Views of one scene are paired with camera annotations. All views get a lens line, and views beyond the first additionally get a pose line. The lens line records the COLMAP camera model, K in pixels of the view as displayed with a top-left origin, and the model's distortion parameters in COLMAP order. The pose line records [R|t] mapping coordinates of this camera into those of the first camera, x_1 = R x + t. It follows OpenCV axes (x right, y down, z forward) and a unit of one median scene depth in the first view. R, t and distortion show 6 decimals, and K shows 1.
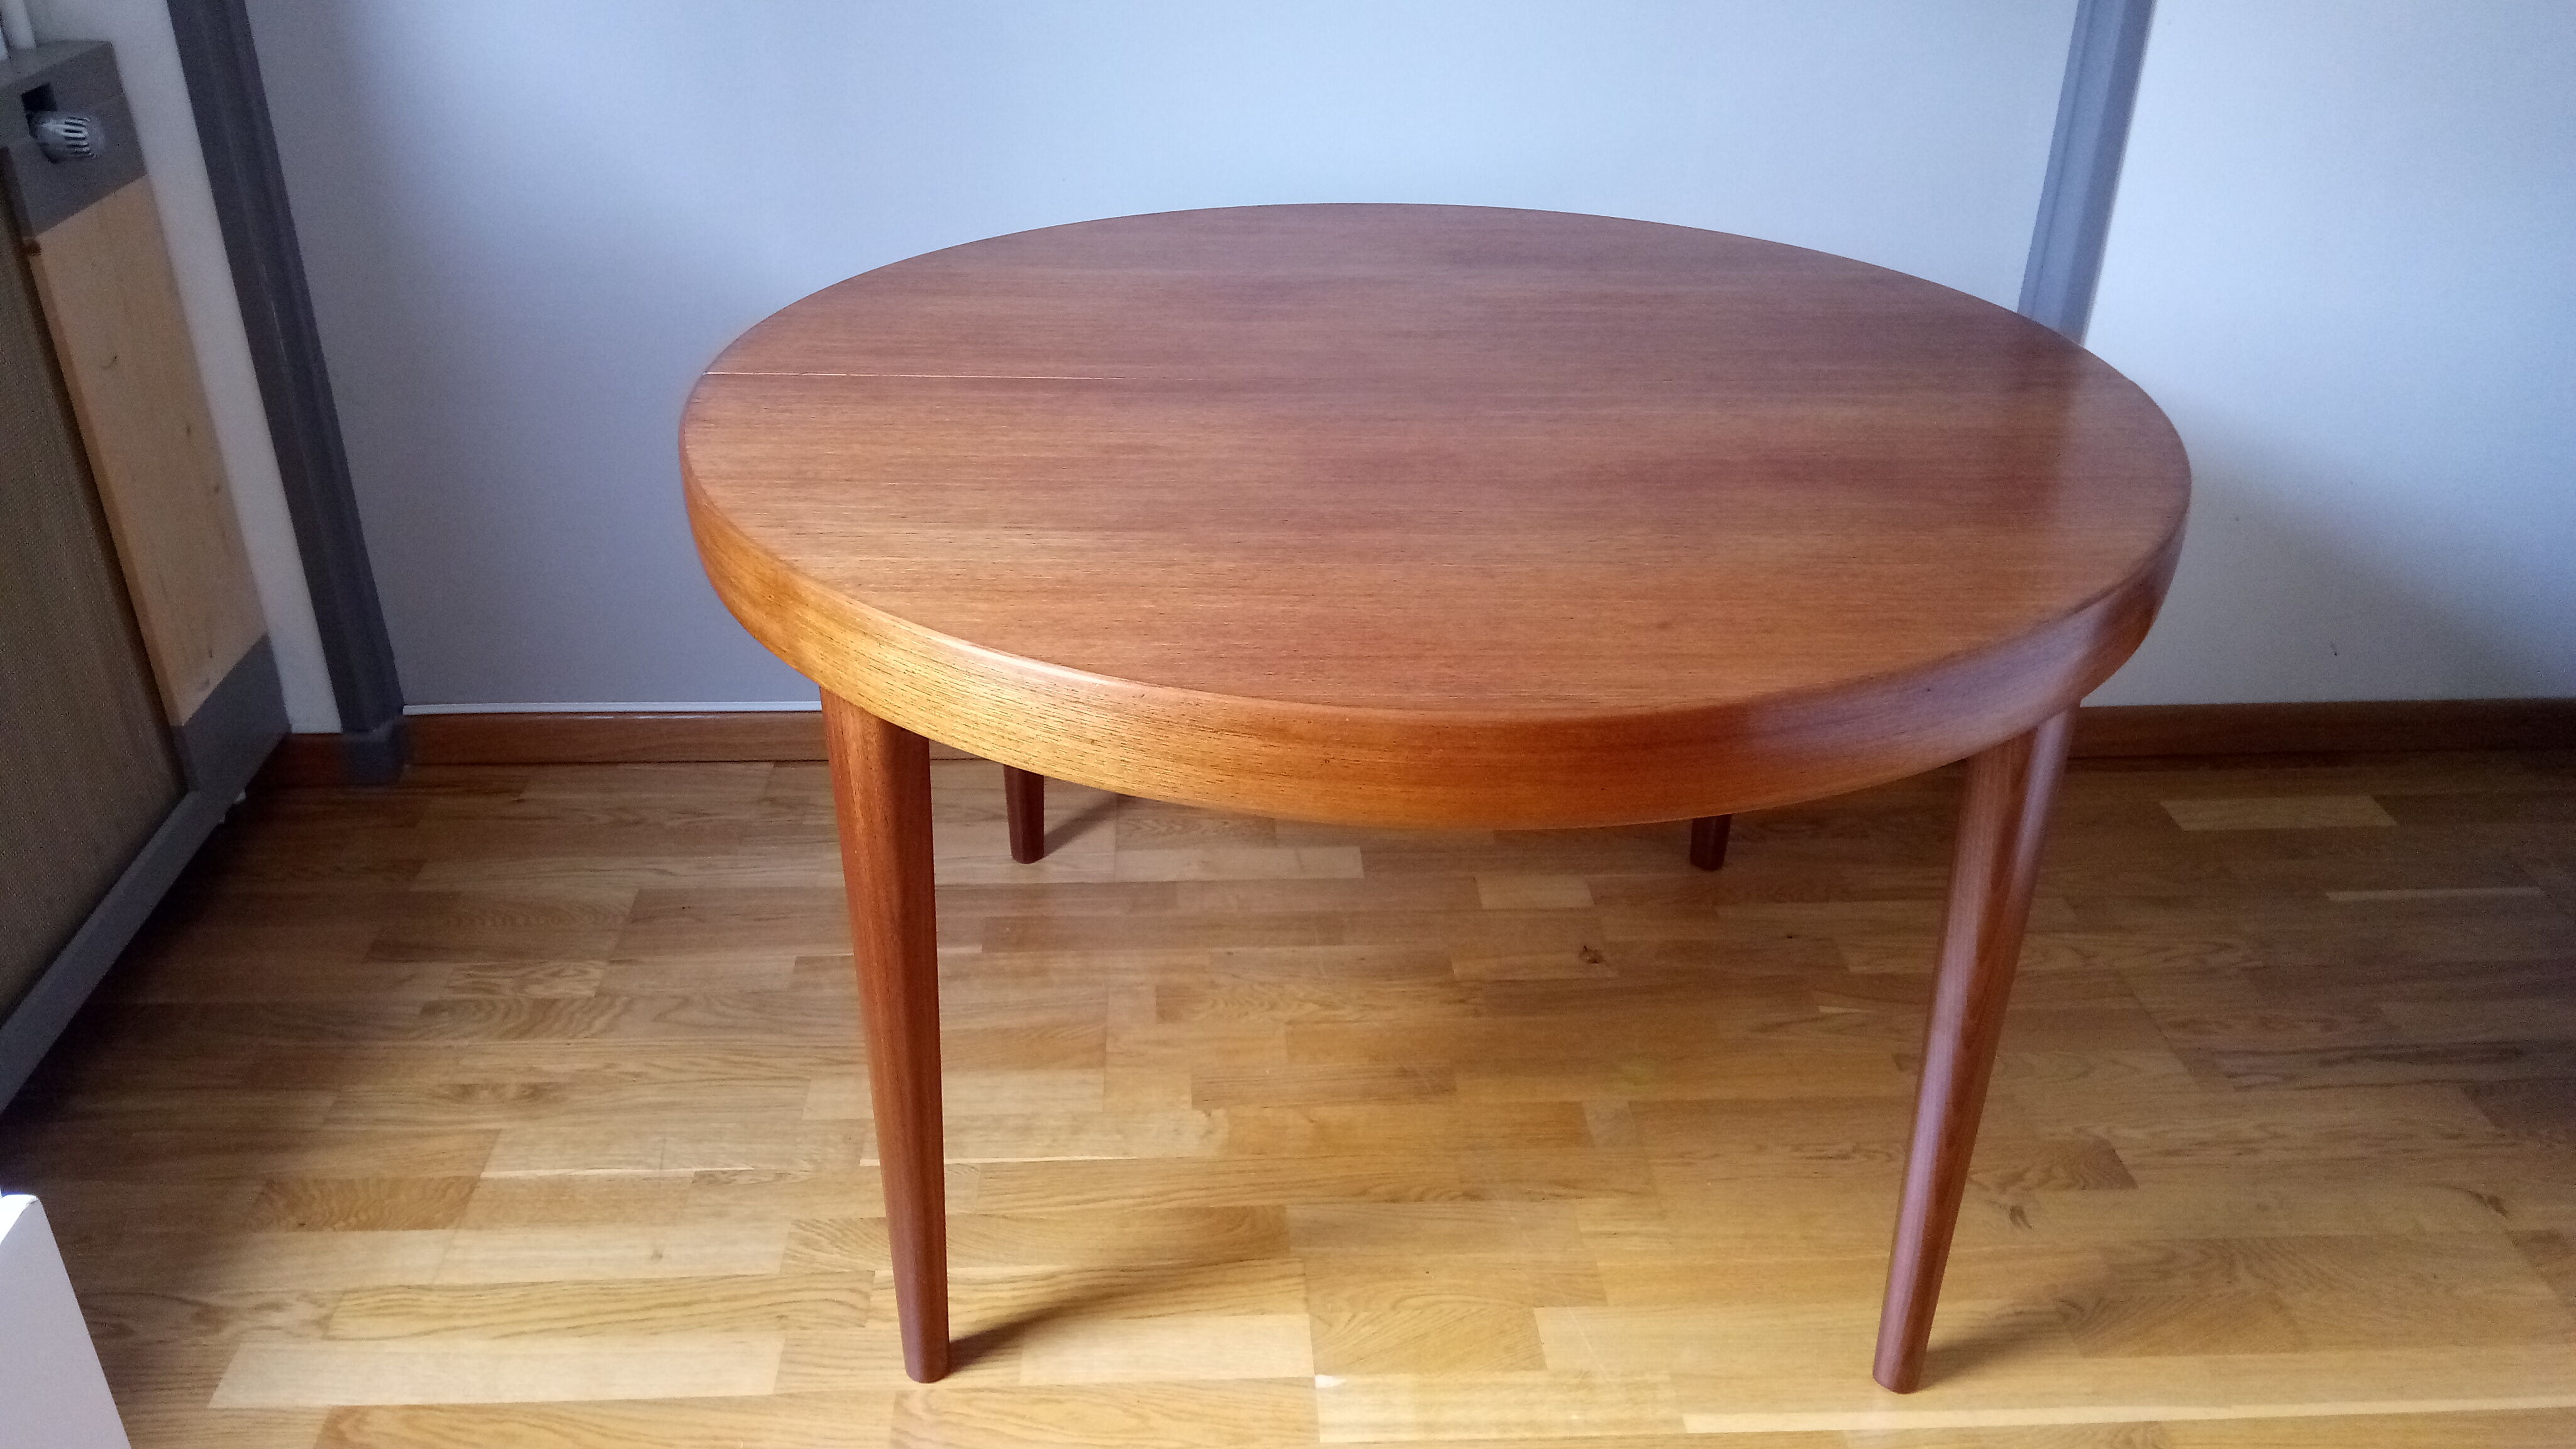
lens RADIAL K [[1994.8, 0, 1252.6], [0, 1994.8, 751.4], [0, 0, 1]] dist [0.094569, -0.160252]
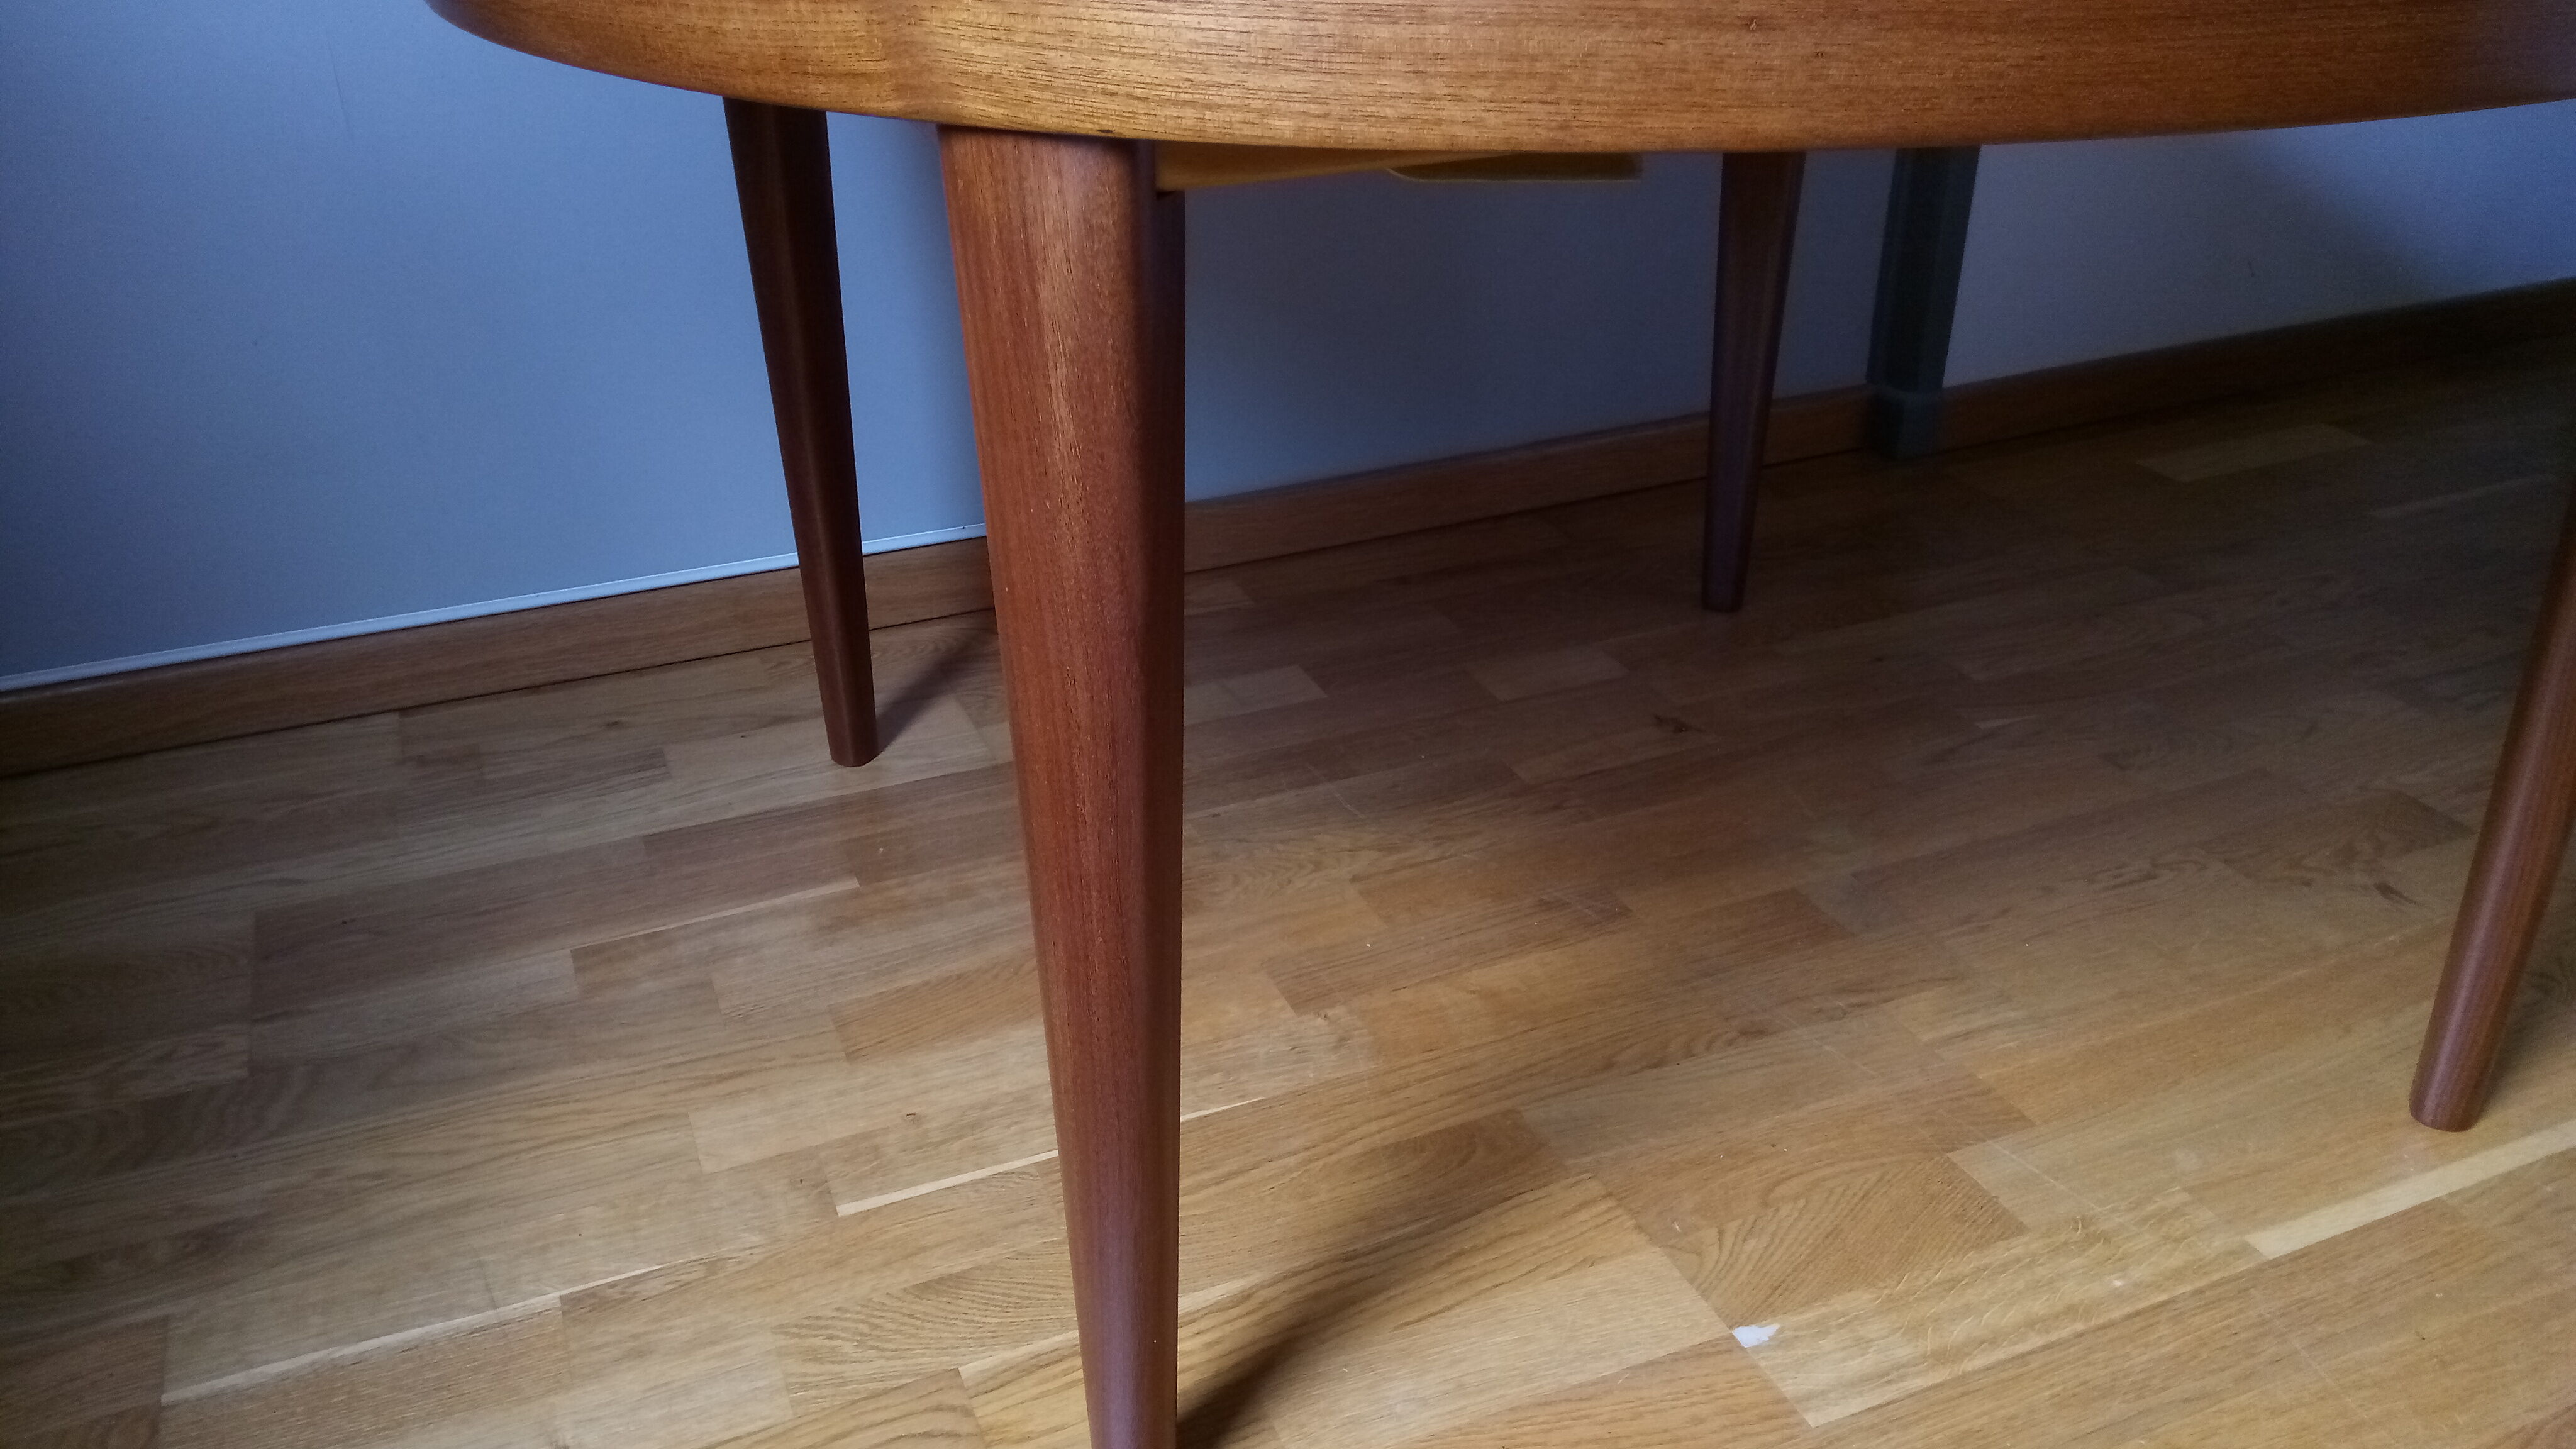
lens RADIAL K [[1994.8, 0, 1254.8], [0, 1994.8, 761.6], [0, 0, 1]] dist [0.094569, -0.160252]
pose [[0.939467, -0.184997, 0.288407, -0.227207], [0.187875, 0.982029, 0.017926, 0.084579], [-0.286540, 0.037343, 0.957340, 0.380208]]
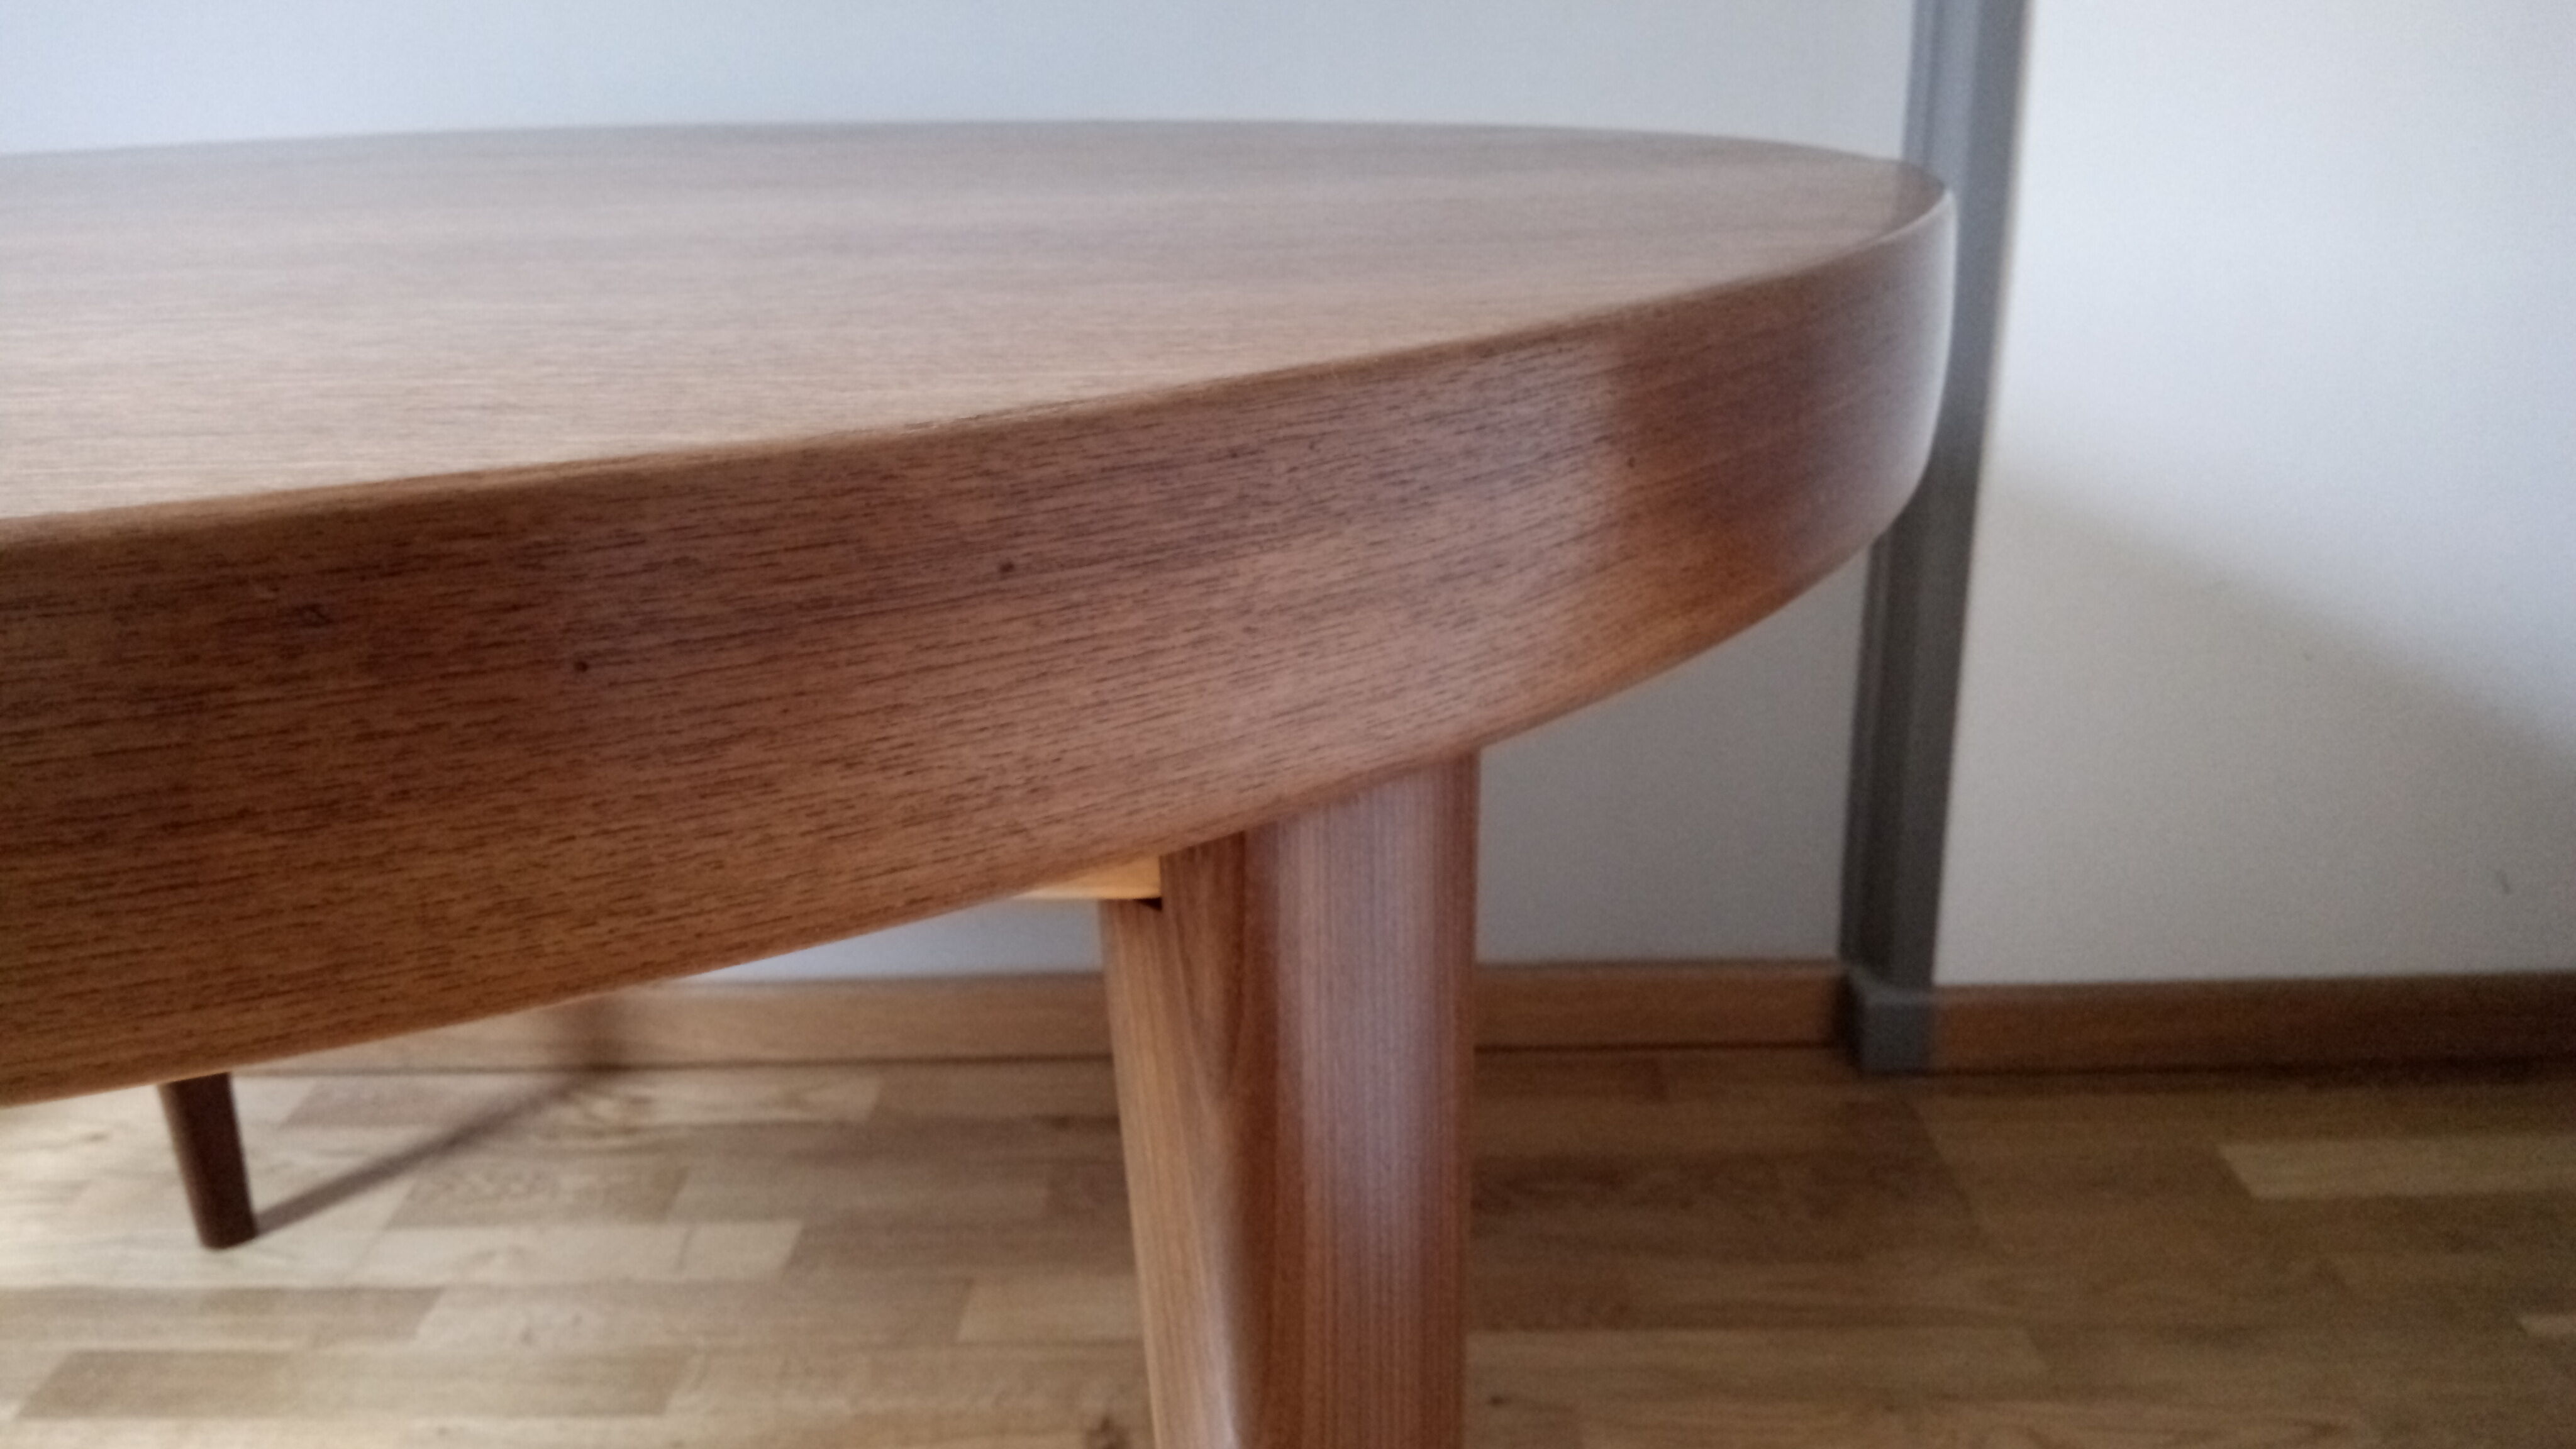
lens RADIAL K [[1994.8, 0, 1269.8], [0, 1994.8, 736.9], [0, 0, 1]] dist [0.094569, -0.160252]
pose [[0.997049, -0.012755, -0.075706, 0.296414], [-0.000128, 0.985826, -0.167773, 0.008996], [0.076773, 0.167287, 0.982915, 0.520154]]
